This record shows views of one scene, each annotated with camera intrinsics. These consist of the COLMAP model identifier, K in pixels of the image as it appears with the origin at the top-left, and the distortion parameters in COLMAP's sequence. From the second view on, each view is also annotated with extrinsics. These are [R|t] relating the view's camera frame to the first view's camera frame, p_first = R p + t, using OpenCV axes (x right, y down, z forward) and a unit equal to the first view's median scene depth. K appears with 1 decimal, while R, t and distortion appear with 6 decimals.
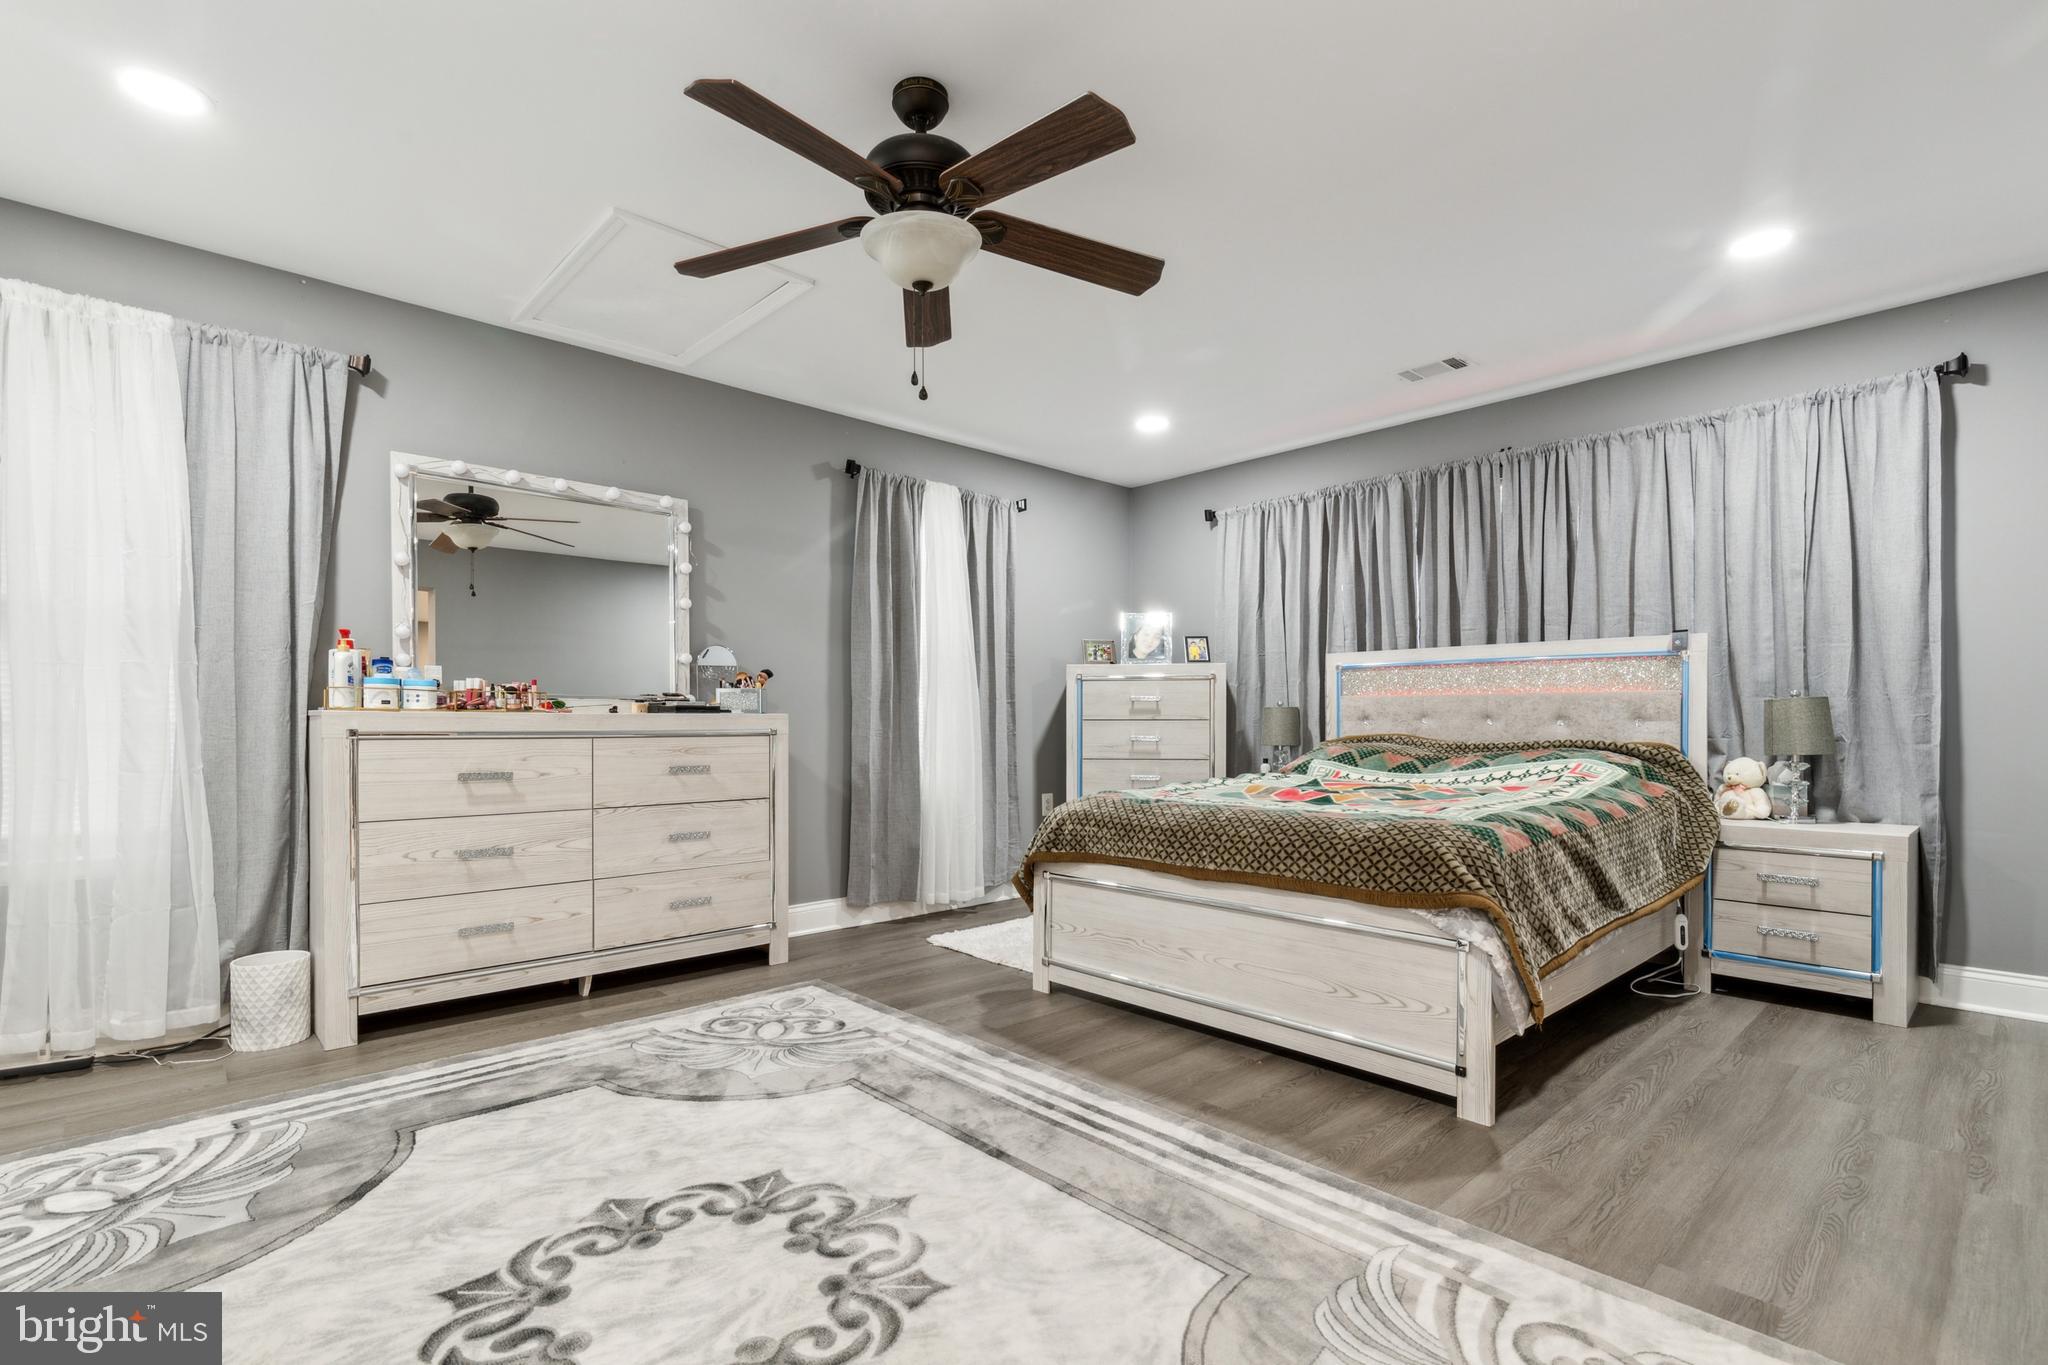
lens RADIAL K [[953.0, 0, 1024.7], [0, 953.0, 721.0], [0, 0, 1]] dist [0.003618, 0.001278]
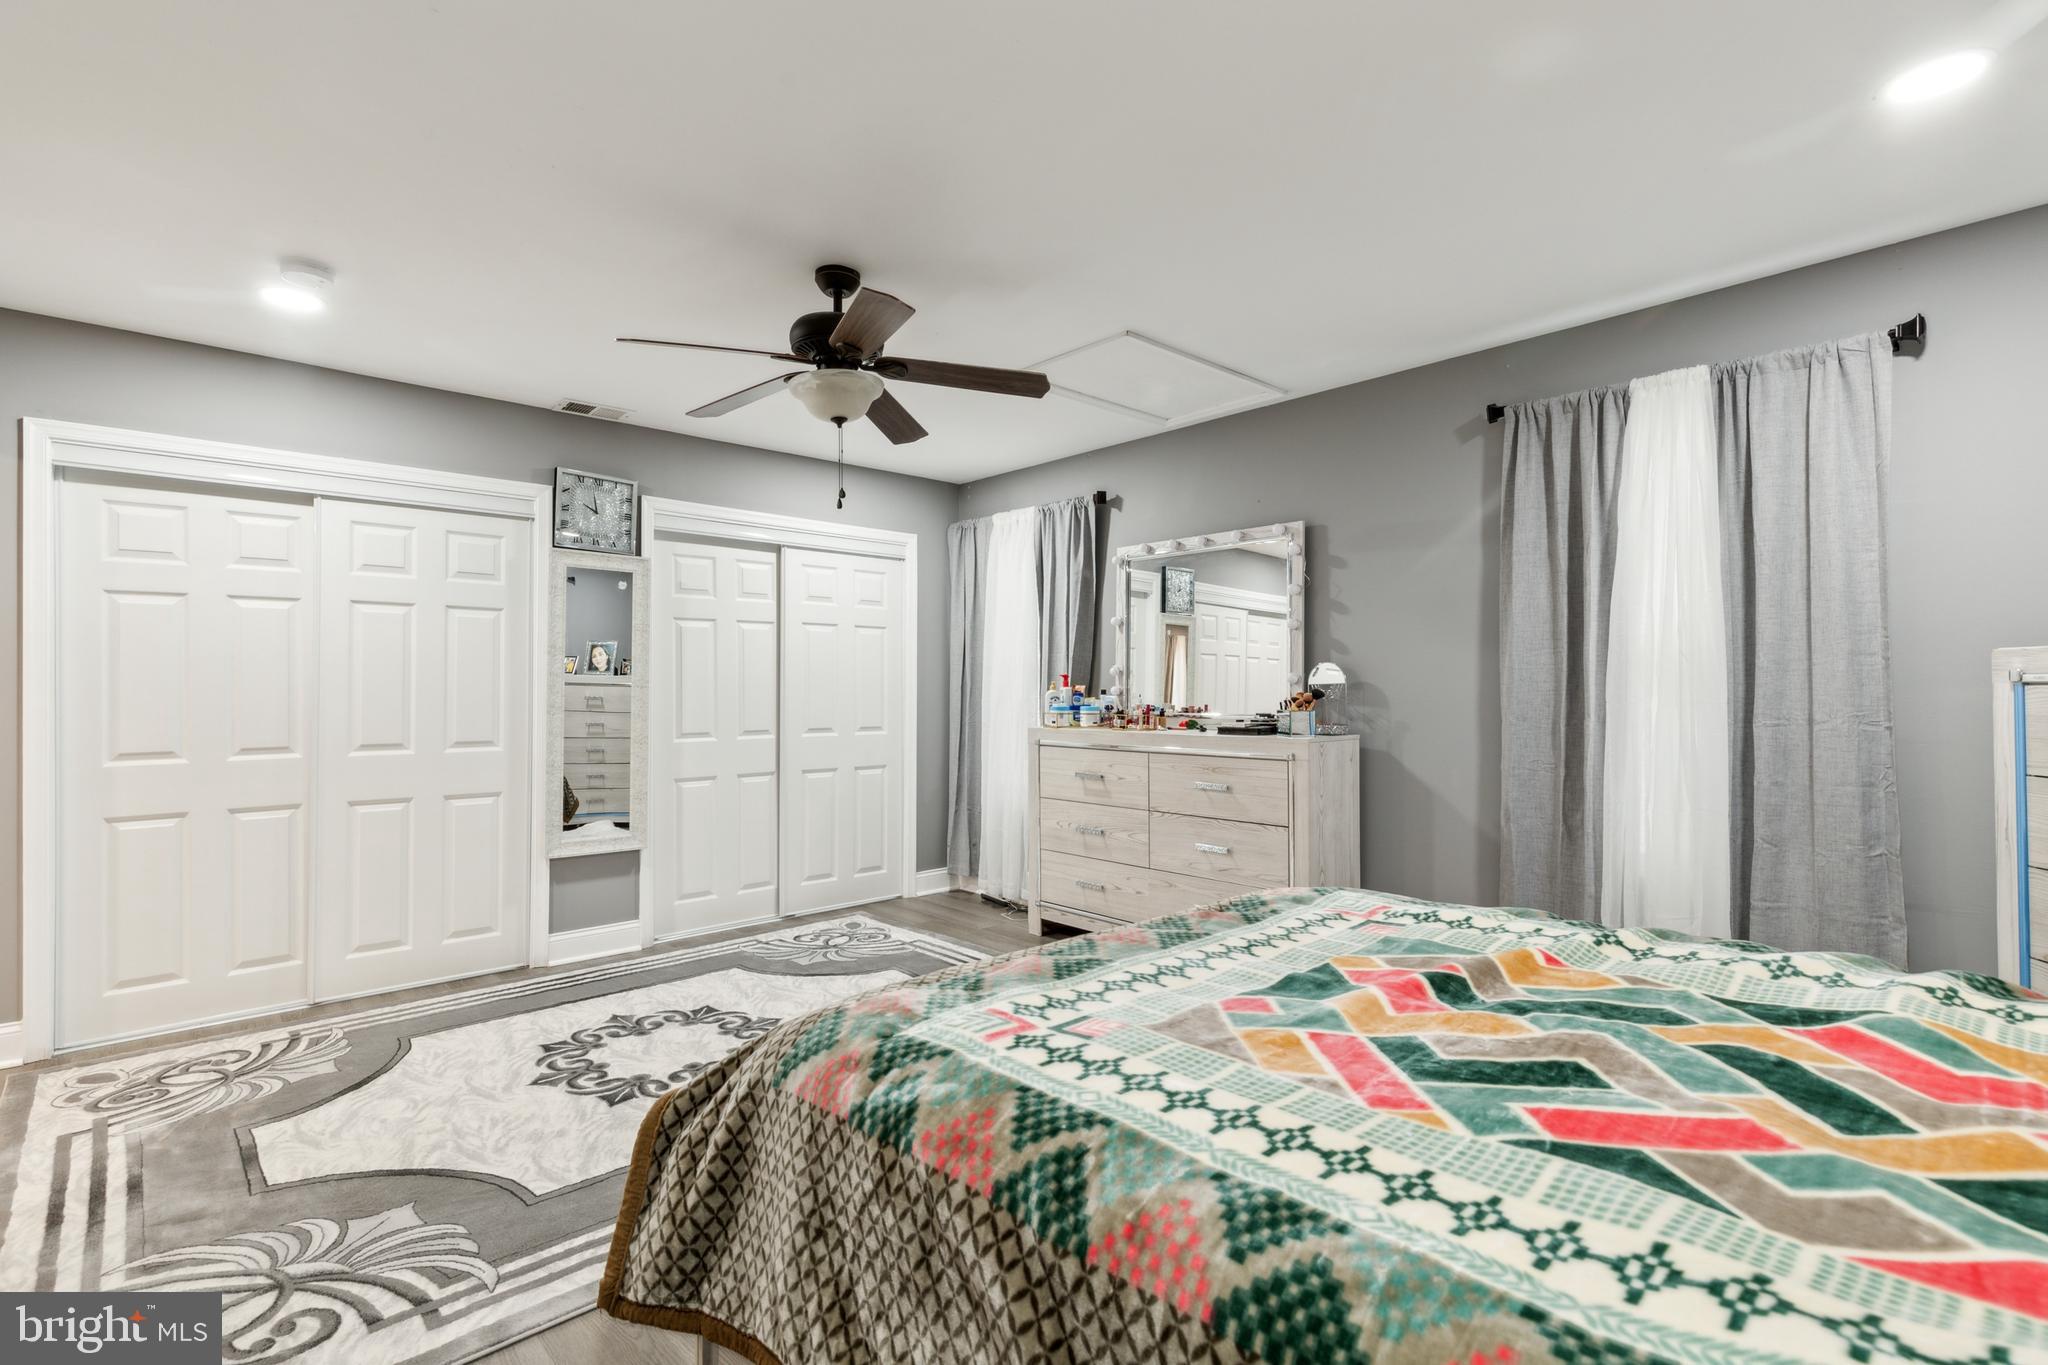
lens RADIAL K [[948.8, 0, 1024.0], [0, 948.8, 682.5], [0, 0, 1]] dist [-0.000201, -0.000064]
pose [[-0.003645, -0.004262, -0.999984, 0.987388], [0.004769, 0.999979, -0.004279, -0.087652], [0.999982, -0.004785, -0.003624, 1.079337]]
